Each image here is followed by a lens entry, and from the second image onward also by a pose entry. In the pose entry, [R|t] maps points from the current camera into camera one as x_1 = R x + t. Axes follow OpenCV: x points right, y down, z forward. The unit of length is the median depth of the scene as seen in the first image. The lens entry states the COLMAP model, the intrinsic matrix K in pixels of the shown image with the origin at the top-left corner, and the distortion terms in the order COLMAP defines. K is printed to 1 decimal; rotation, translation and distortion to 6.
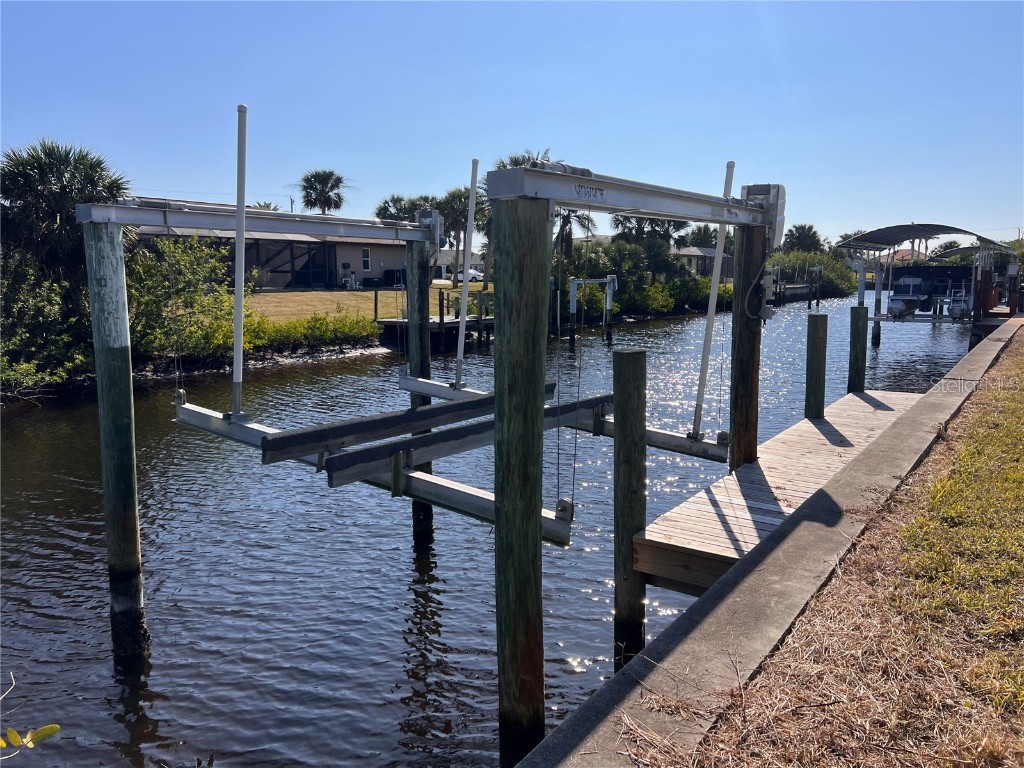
lens RADIAL K [[767.2, 0, 516.4], [0, 767.2, 382.5], [0, 0, 1]] dist [0.061670, -0.068339]
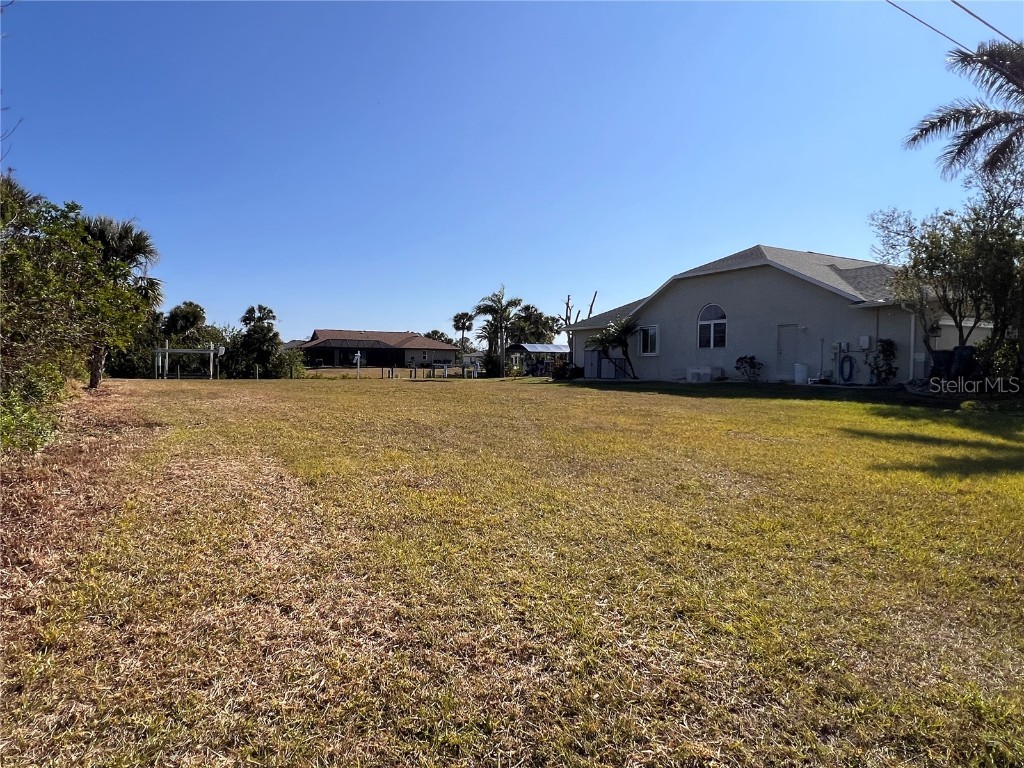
lens RADIAL K [[600.7, 0, 513.4], [0, 600.7, 388.7], [0, 0, 1]] dist [0.001426, -0.002493]
pose [[0.883303, 0.032715, -0.467660, 4.568969], [-0.079669, 0.993527, -0.080973, 0.298226], [0.461984, 0.108782, 0.880192, -2.102297]]
